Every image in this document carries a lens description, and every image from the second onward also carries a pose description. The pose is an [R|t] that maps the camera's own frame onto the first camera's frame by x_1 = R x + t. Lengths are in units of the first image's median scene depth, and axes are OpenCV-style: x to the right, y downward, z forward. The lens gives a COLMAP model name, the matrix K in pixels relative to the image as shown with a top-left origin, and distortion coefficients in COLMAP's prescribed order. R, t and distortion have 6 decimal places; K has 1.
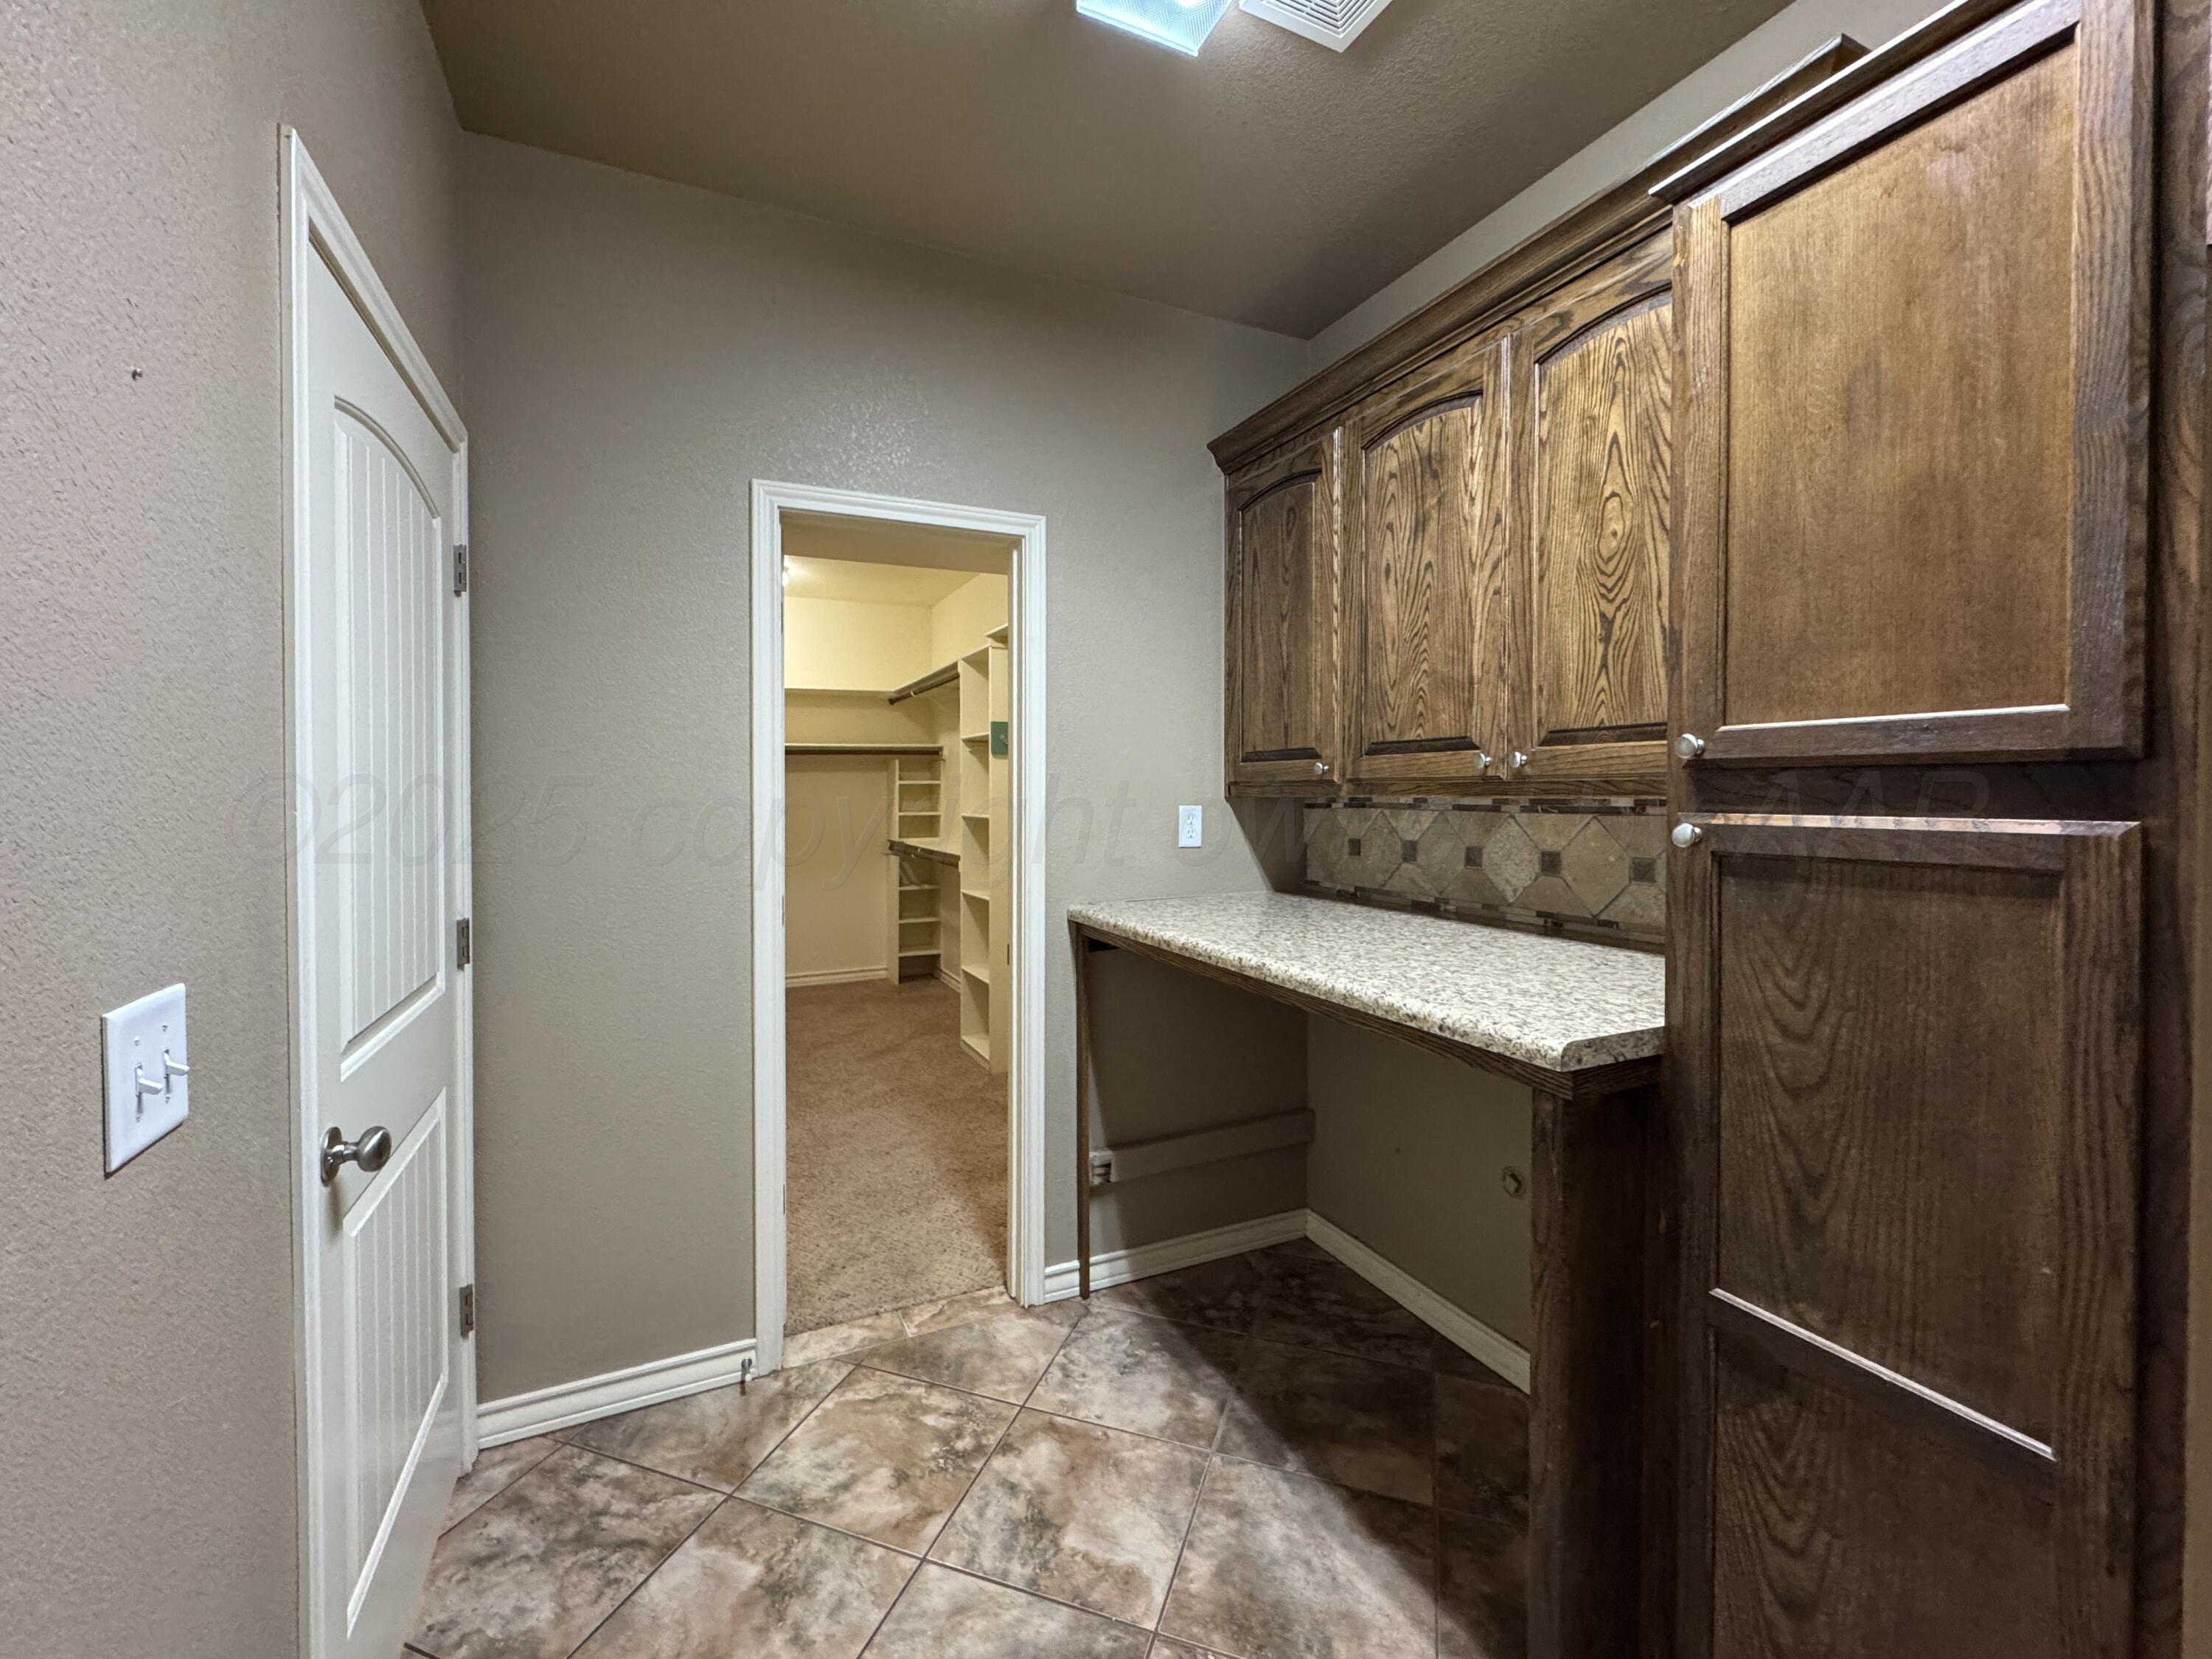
lens RADIAL K [[900.2, 0, 1095.7], [0, 900.2, 807.5], [0, 0, 1]] dist [0.001699, 0.000163]
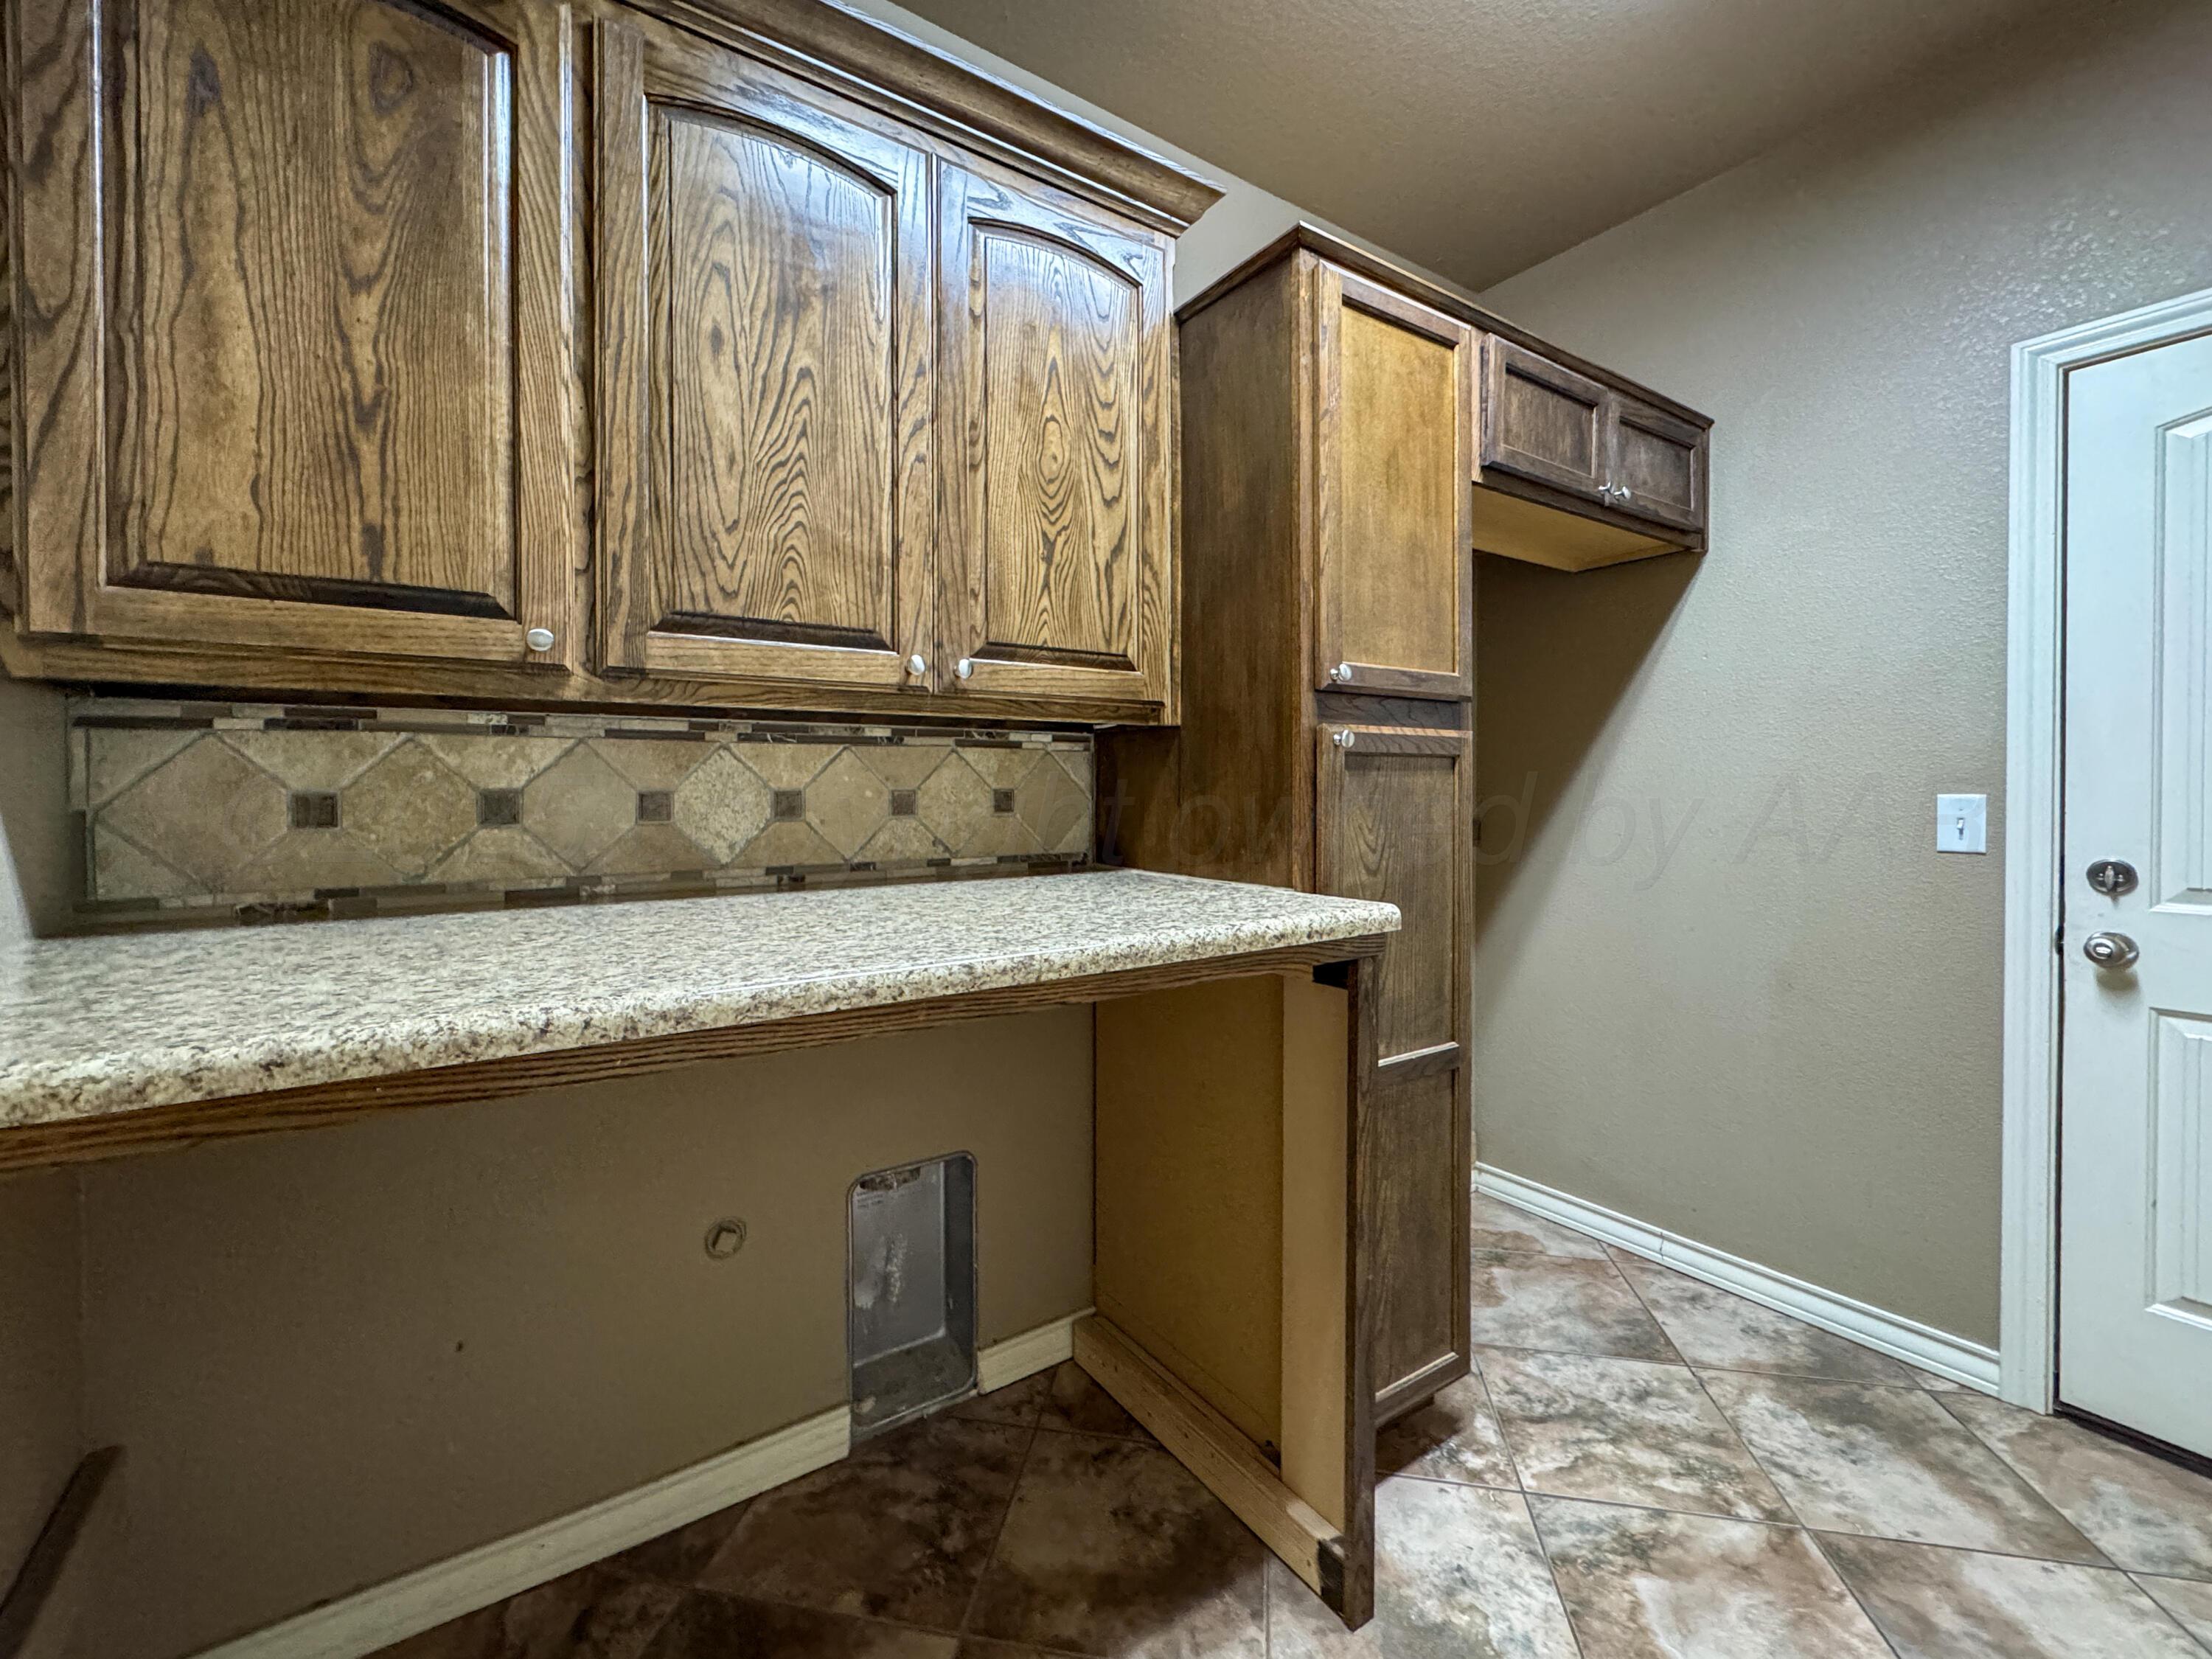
lens RADIAL K [[900.2, 0, 1072.7], [0, 900.2, 799.0], [0, 0, 1]] dist [0.001699, 0.000163]
pose [[-0.135910, -0.008672, 0.990683, -0.345394], [0.019041, 0.999754, 0.011364, 0.054521], [-0.990538, 0.020408, -0.135712, 0.894955]]
